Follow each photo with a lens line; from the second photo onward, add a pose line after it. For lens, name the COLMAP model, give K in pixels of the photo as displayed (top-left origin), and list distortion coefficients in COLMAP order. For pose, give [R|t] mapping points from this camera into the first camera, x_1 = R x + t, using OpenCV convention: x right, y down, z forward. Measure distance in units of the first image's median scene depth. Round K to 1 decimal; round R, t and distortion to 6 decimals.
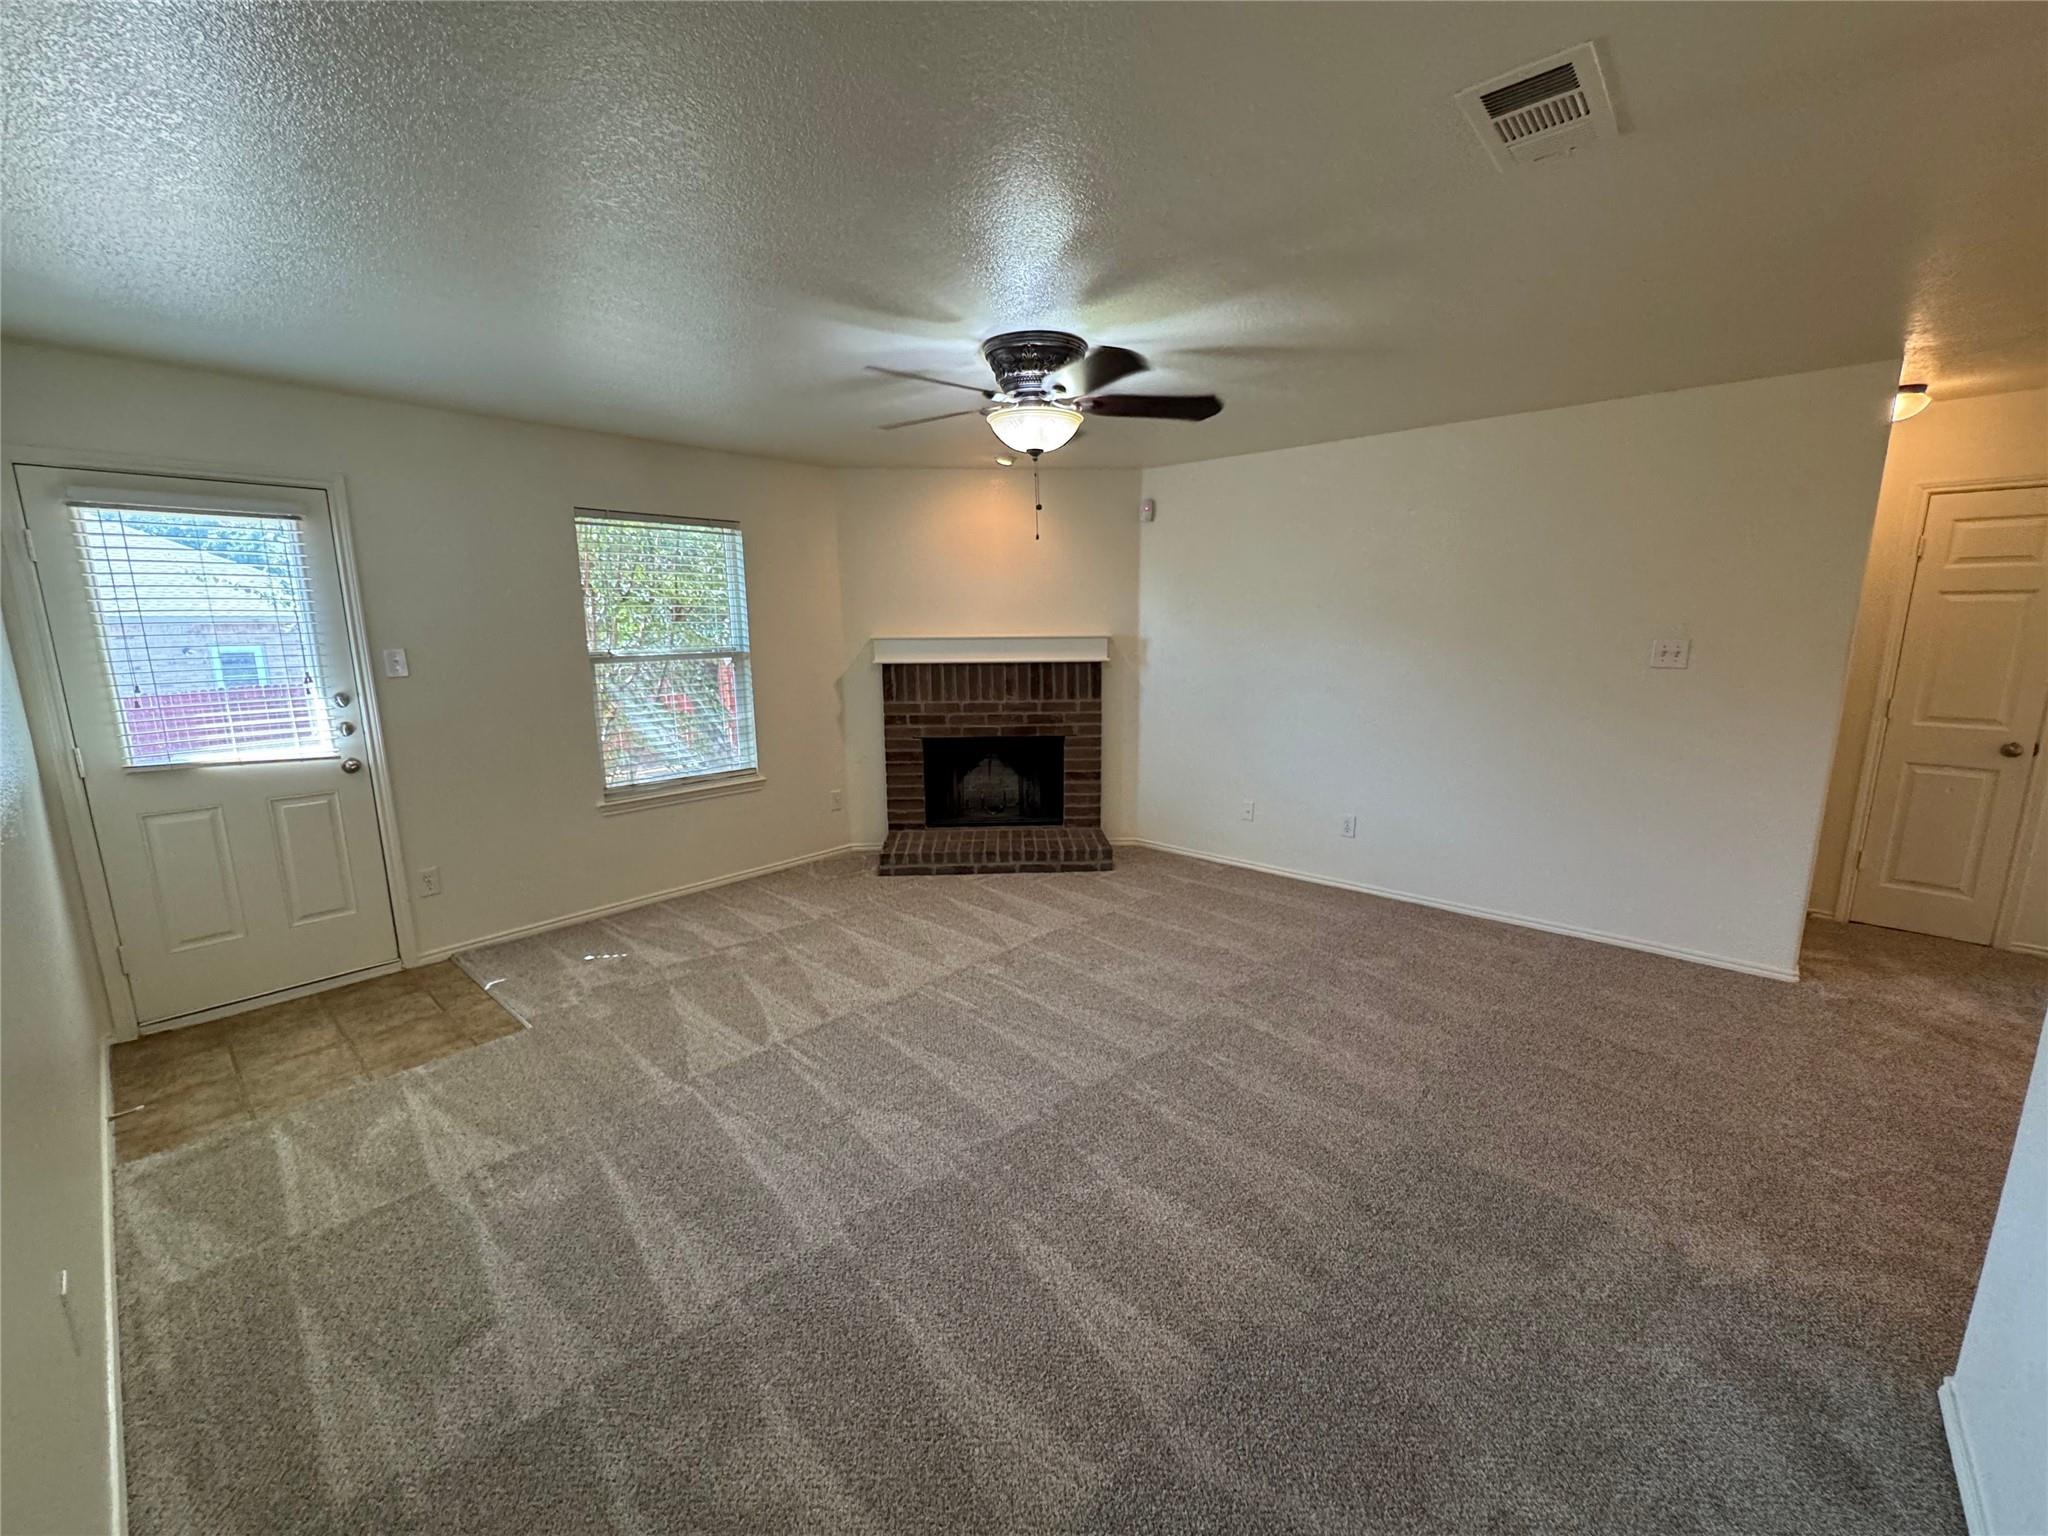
lens RADIAL K [[820.0, 0, 1029.7], [0, 820.0, 766.5], [0, 0, 1]] dist [-0.003977, 0.000654]
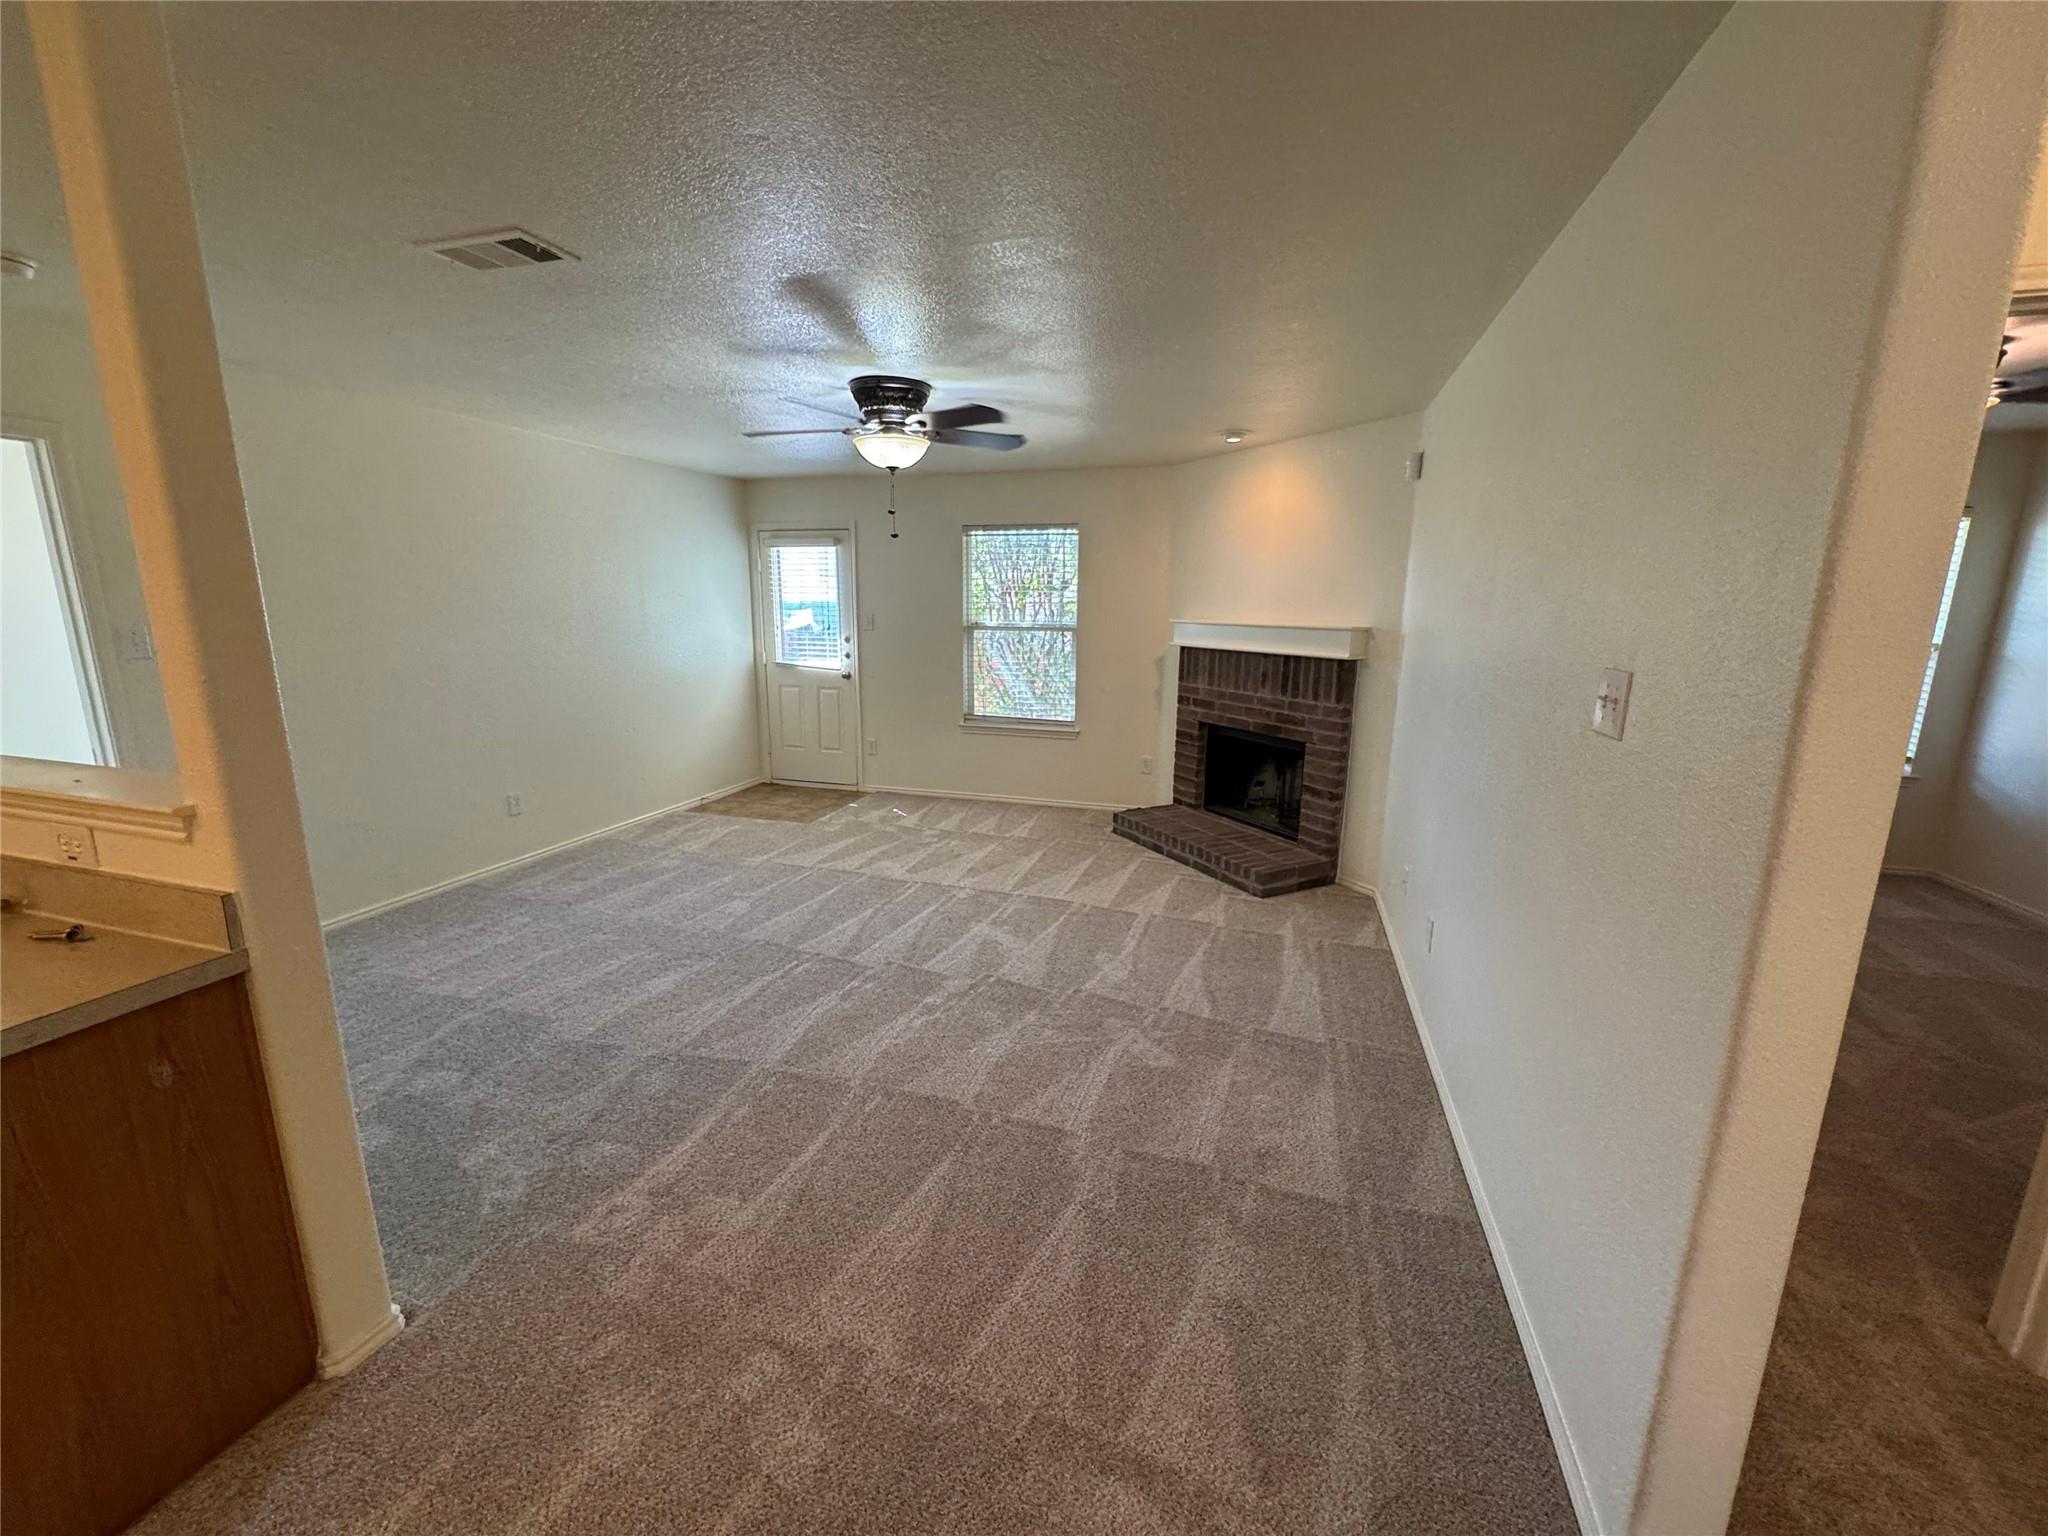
lens RADIAL K [[820.0, 0, 1030.1], [0, 820.0, 770.5], [0, 0, 1]] dist [-0.003977, 0.000654]
pose [[0.422567, 0.194077, -0.885308, 0.859723], [-0.176642, 0.975708, 0.129582, -0.085886], [0.888951, 0.101625, 0.446584, 0.445925]]
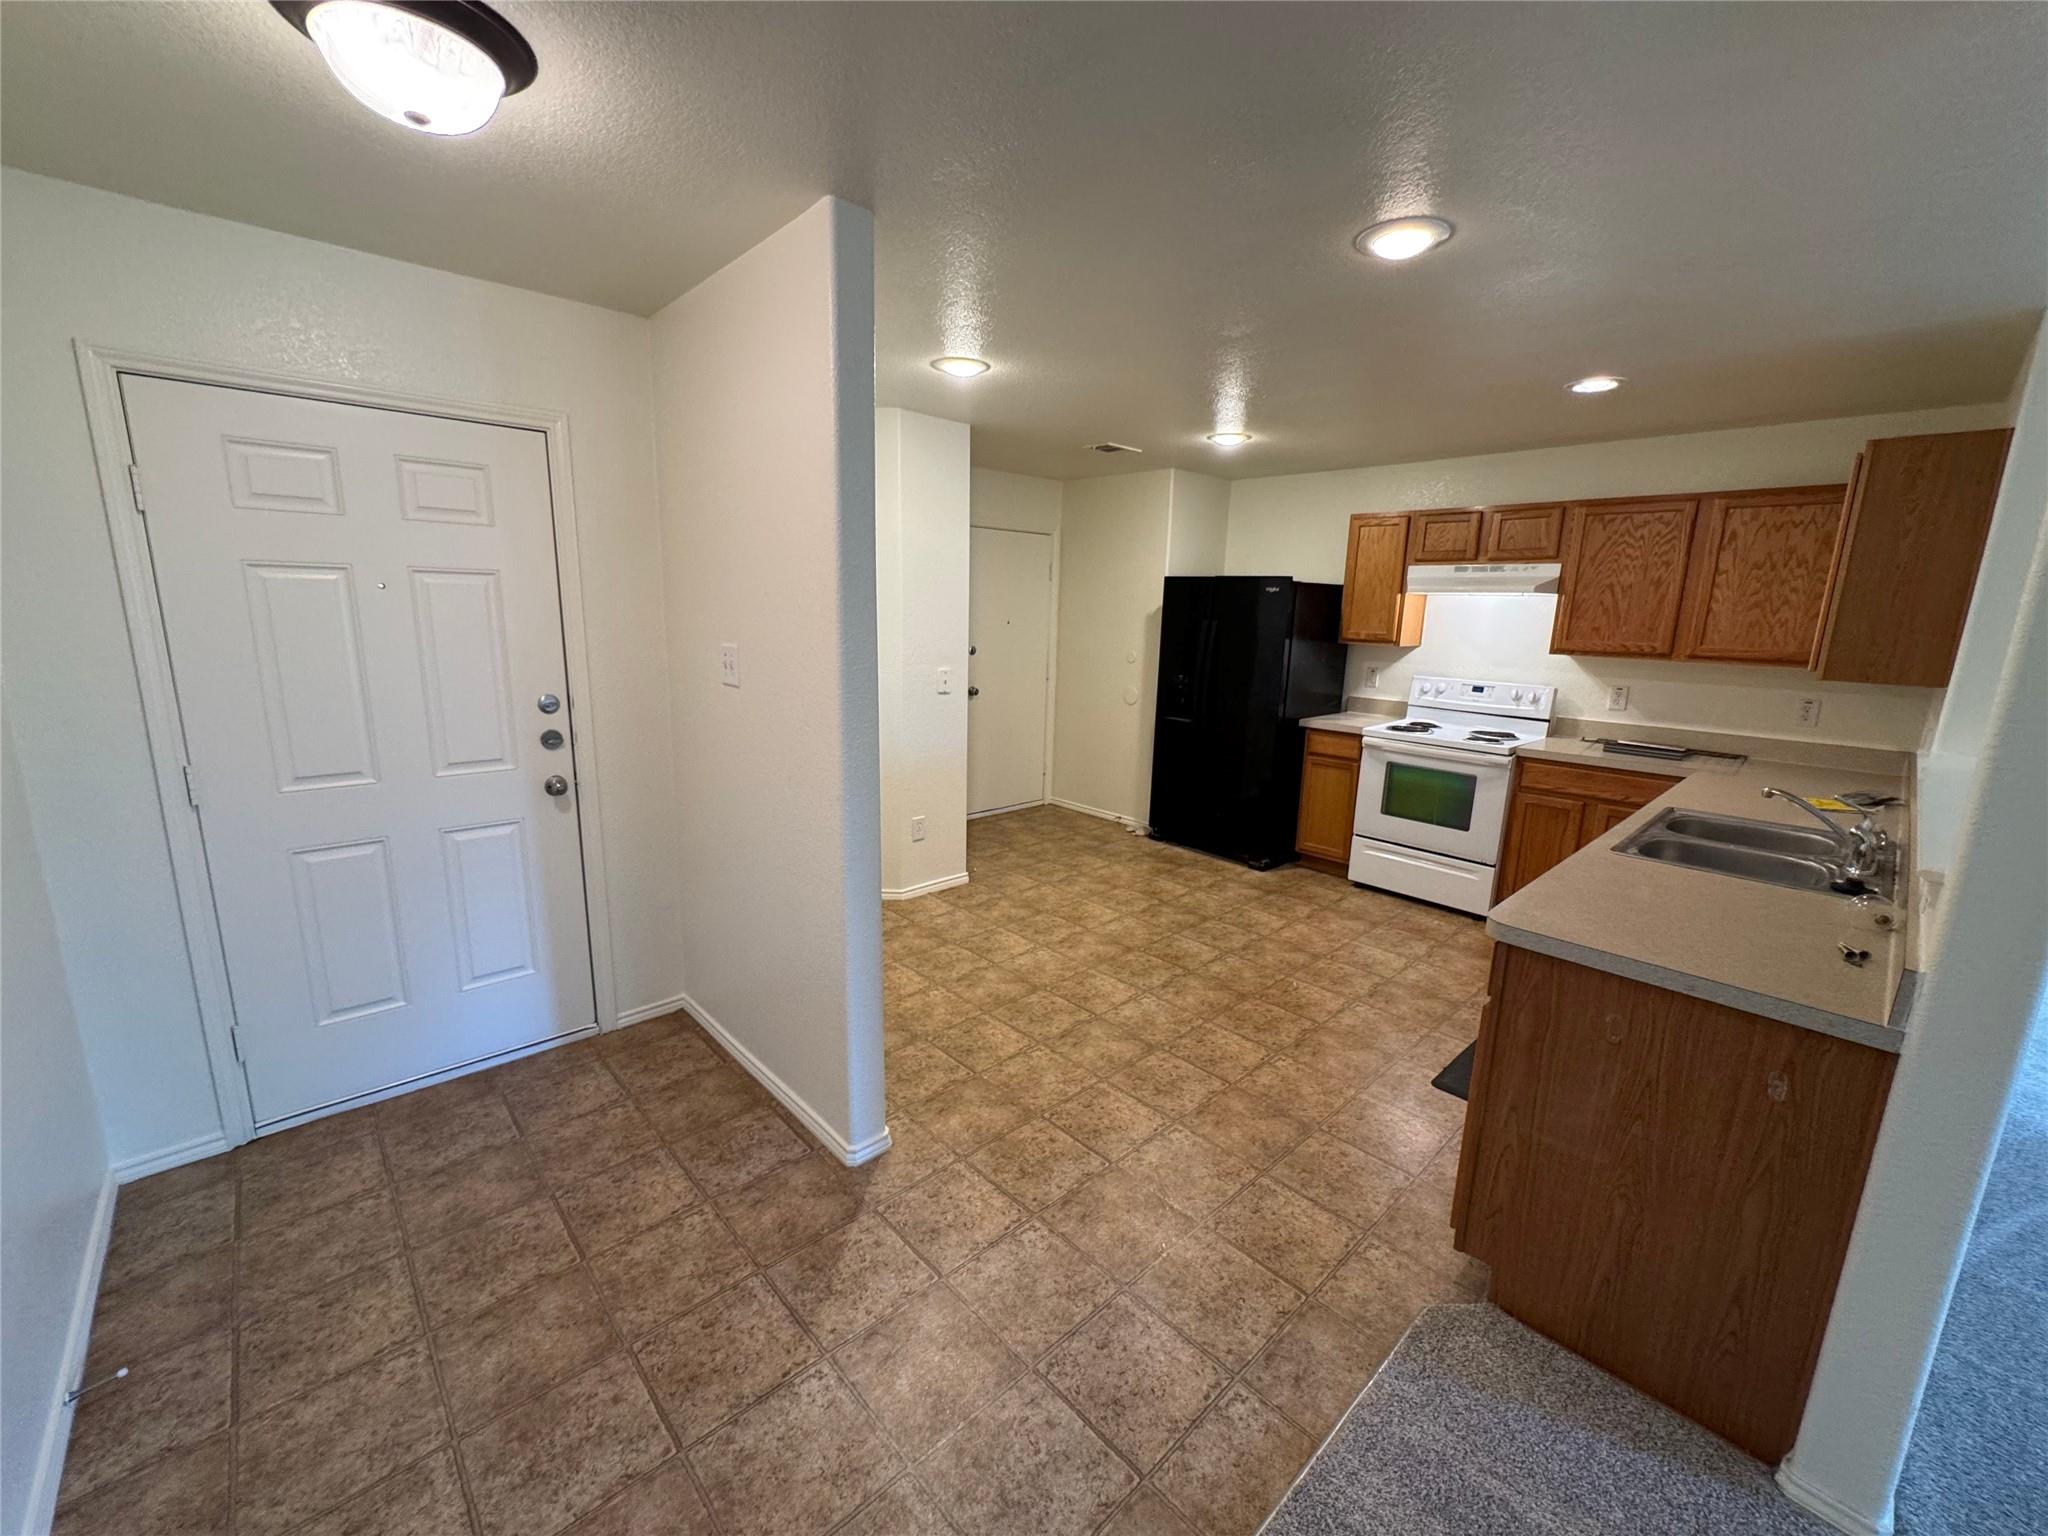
lens RADIAL K [[820.0, 0, 1023.7], [0, 820.0, 772.8], [0, 0, 1]] dist [-0.003977, 0.000654]
pose [[-0.995465, -0.037305, 0.087504, 0.746924], [-0.001637, 0.926476, 0.376351, -0.119703], [-0.095110, 0.374501, -0.922336, 0.595058]]
